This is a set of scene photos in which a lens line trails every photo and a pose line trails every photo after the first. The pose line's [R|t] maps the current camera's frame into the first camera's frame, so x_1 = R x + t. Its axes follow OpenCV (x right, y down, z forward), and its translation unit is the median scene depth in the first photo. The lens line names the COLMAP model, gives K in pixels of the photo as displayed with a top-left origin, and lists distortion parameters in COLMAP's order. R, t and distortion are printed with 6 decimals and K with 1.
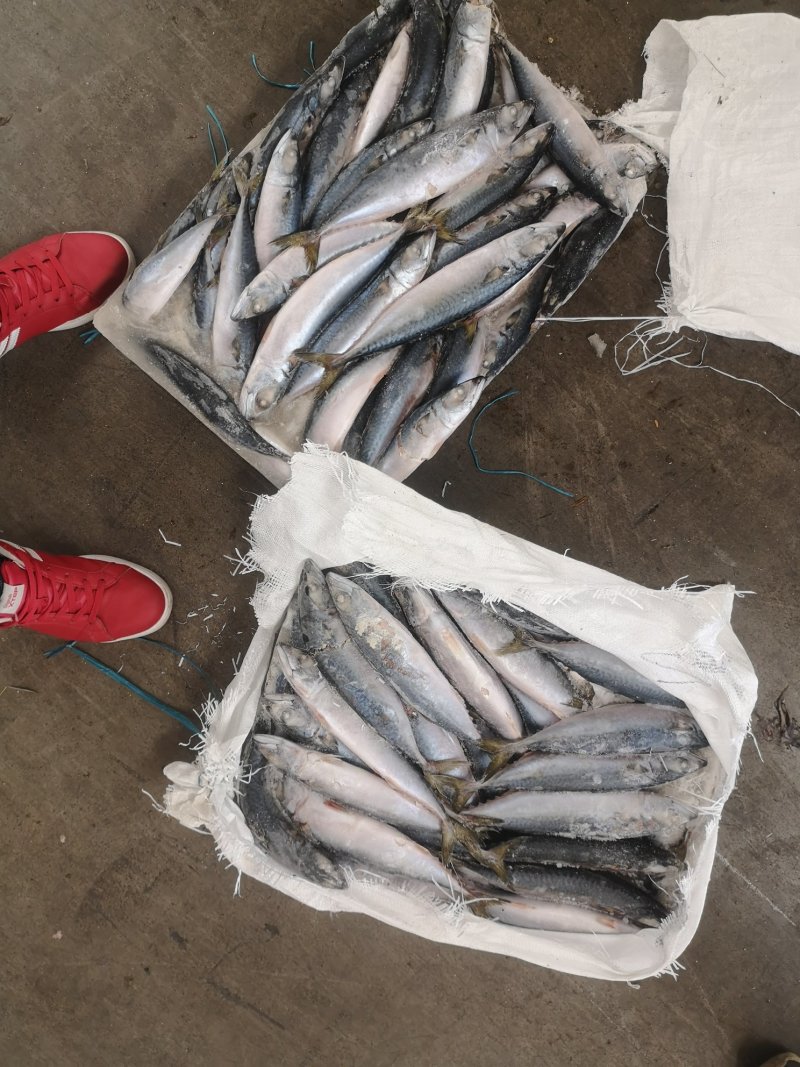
lens RADIAL K [[885.6, 0, 400.0], [0, 885.6, 533.5], [0, 0, 1]] dist [0.021712, -0.011643]
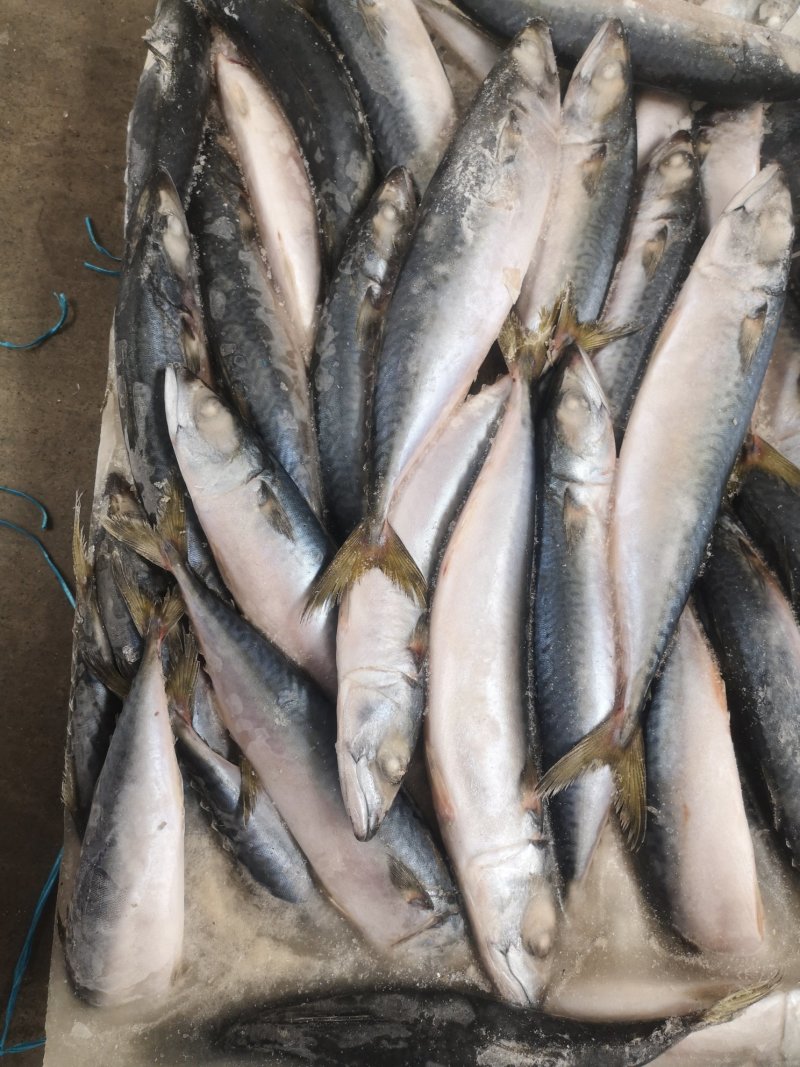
lens RADIAL K [[885.6, 0, 400.0], [0, 885.6, 533.5], [0, 0, 1]] dist [0.021712, -0.011643]
pose [[0.758747, -0.626889, 0.176958, -0.159060], [0.646606, 0.757703, -0.088244, -0.287457], [-0.078762, 0.181377, 0.980255, 0.597891]]
